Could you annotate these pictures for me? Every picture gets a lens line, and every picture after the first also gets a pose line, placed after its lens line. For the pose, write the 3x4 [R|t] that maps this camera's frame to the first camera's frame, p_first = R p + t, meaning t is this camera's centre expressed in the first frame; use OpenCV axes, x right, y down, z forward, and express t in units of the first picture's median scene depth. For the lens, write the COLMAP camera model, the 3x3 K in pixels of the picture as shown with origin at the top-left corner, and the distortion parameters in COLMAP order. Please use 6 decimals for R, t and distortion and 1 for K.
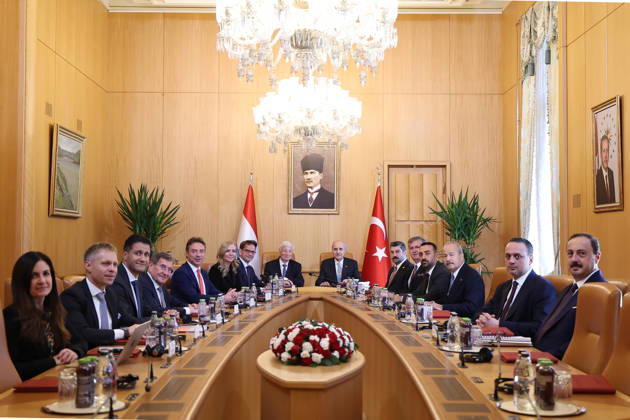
lens RADIAL K [[824.3, 0, 315.0], [0, 824.3, 210.0], [0, 0, 1]] dist [-0.008376, -0.002446]
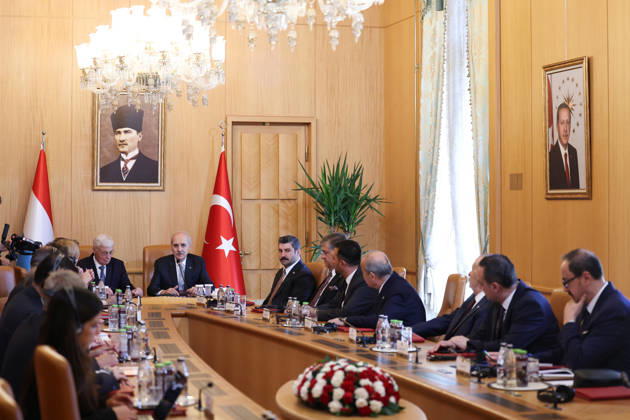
lens RADIAL K [[1244.6, 0, 315.0], [0, 1244.6, 210.0], [0, 0, 1]] dist [-0.083154, -0.018248]
pose [[0.964396, -0.006450, 0.264385, -0.140965], [-0.004838, 0.999105, 0.042019, -0.026088], [-0.264419, -0.041802, 0.963502, -0.068528]]
